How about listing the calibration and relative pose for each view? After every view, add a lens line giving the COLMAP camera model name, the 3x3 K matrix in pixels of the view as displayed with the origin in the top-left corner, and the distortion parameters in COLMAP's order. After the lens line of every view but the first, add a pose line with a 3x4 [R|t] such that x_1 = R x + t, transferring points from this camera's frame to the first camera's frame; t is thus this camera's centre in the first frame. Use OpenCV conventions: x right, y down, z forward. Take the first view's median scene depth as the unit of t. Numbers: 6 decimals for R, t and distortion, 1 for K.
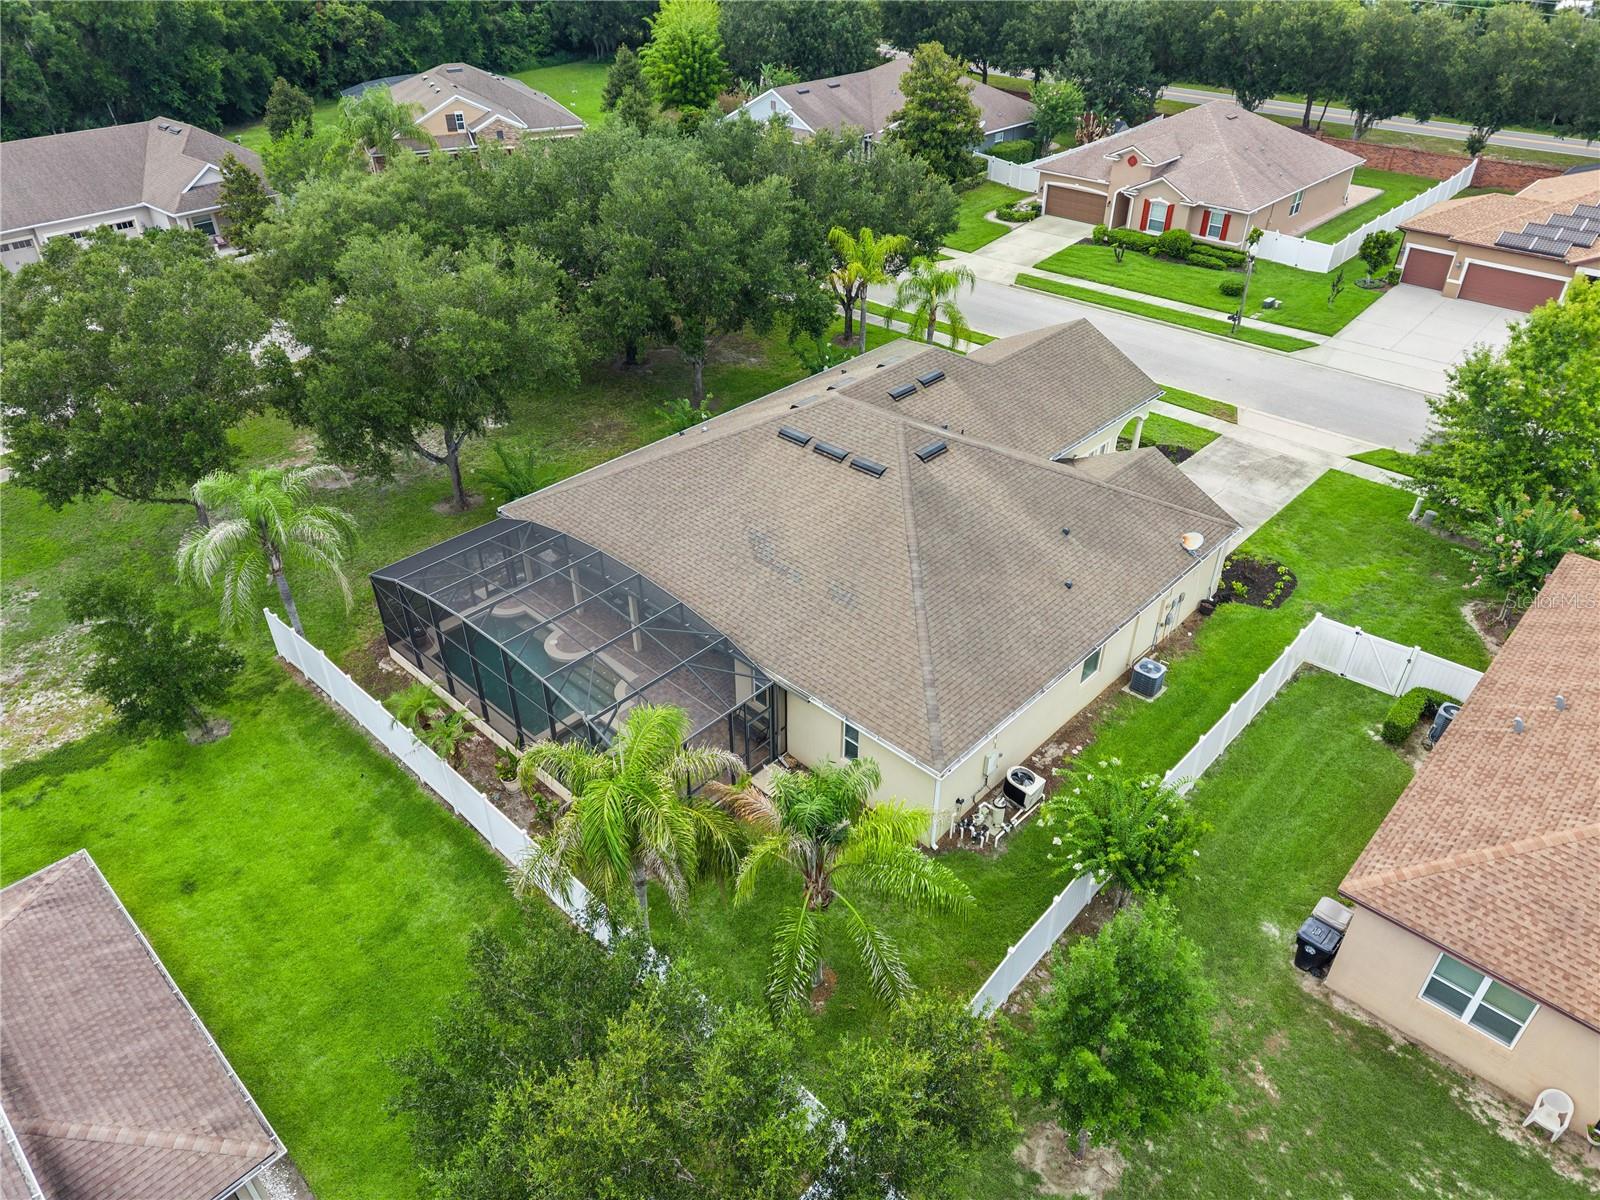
lens RADIAL K [[1081.8, 0, 797.8], [0, 1081.8, 606.5], [0, 0, 1]] dist [0.020643, -0.024744]
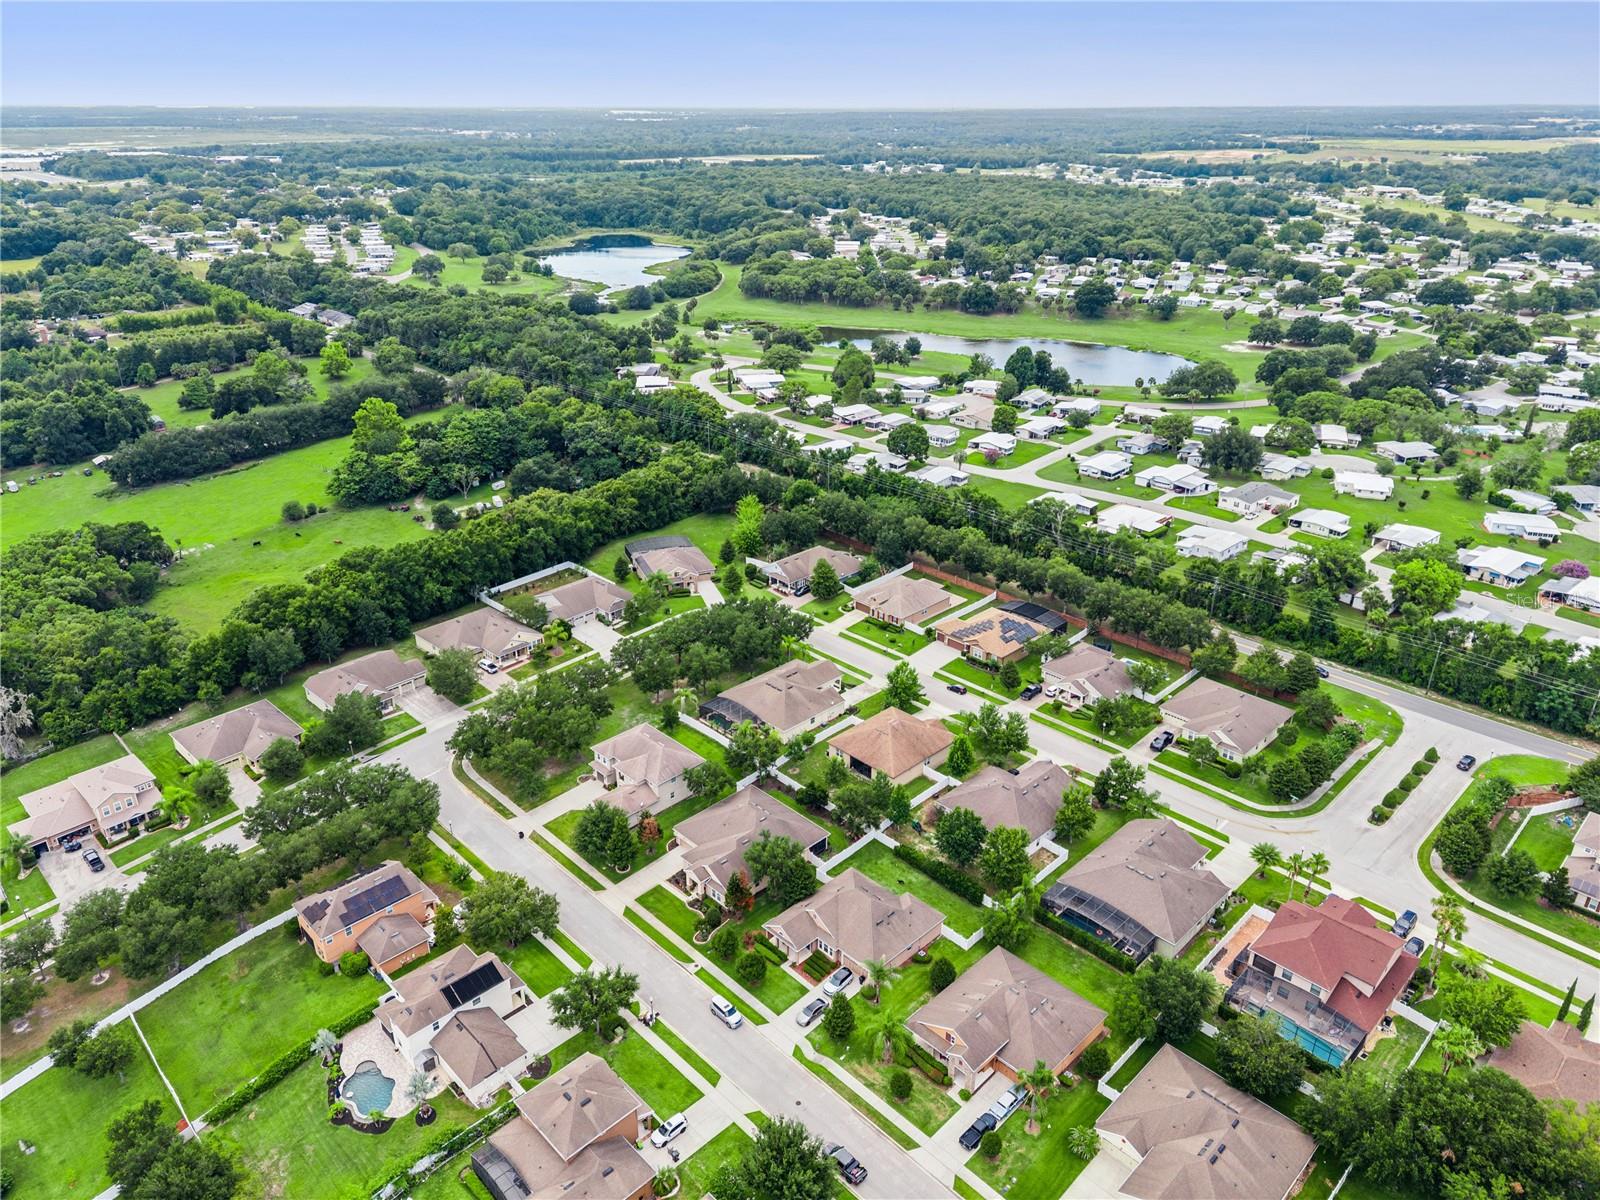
lens RADIAL K [[1081.8, 0, 794.6], [0, 1081.8, 603.5], [0, 0, 1]] dist [0.020643, -0.024744]
pose [[0.999255, 0.016655, -0.034805, 0.176009], [-0.022690, 0.983231, -0.180945, 0.247586], [0.031208, 0.181600, 0.982877, -2.517542]]
